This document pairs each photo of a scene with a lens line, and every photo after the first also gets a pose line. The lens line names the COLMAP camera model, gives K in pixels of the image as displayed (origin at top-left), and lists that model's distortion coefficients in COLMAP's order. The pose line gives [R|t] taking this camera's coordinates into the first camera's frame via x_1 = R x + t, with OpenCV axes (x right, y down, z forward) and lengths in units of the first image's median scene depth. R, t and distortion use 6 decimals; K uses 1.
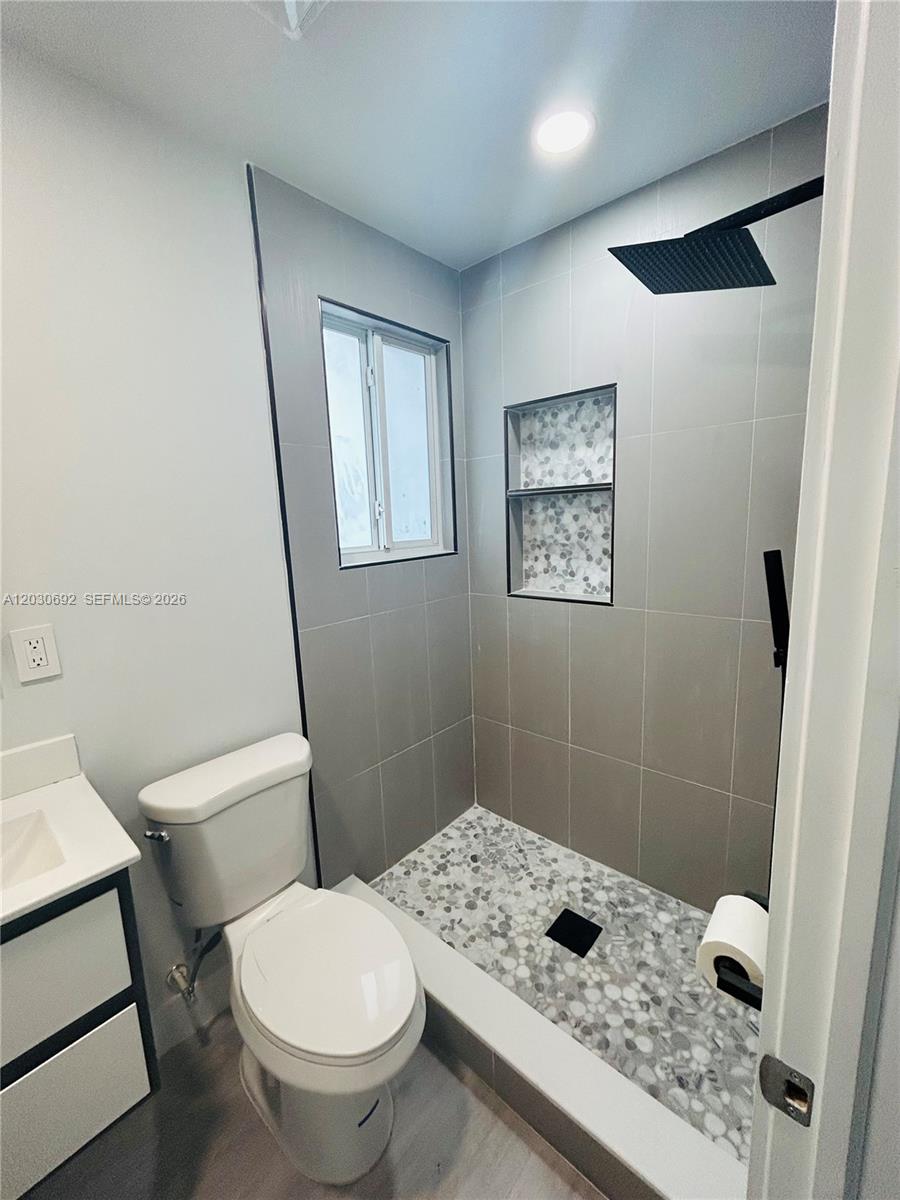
lens RADIAL K [[488.5, 0, 449.8], [0, 488.5, 601.5], [0, 0, 1]] dist [-0.003516, 0.000987]
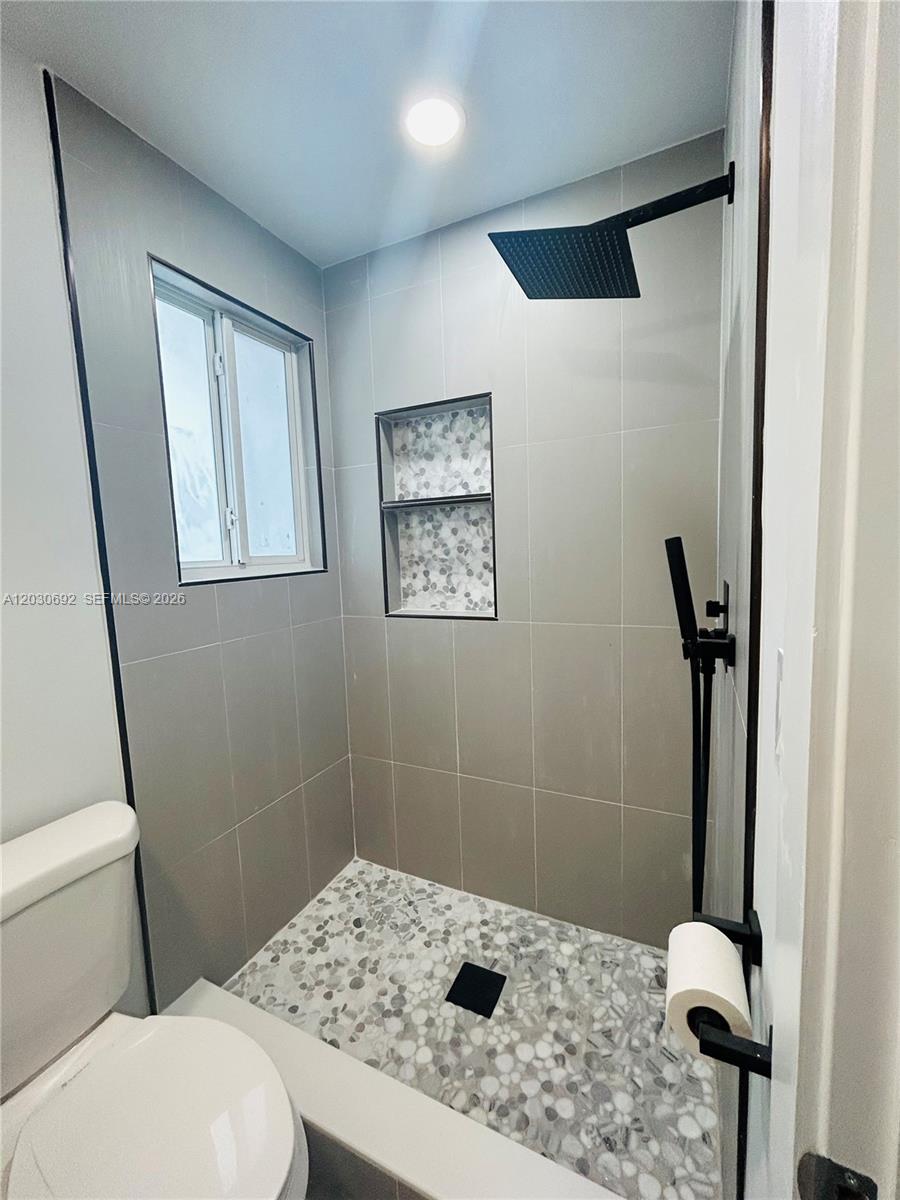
lens RADIAL K [[488.5, 0, 452.5], [0, 488.5, 600.0], [0, 0, 1]] dist [-0.003516, 0.000987]
pose [[0.961187, -0.023827, 0.274868, -0.013128], [0.044874, 0.996499, -0.070539, 0.032980], [-0.272225, 0.080135, 0.958891, 0.101148]]
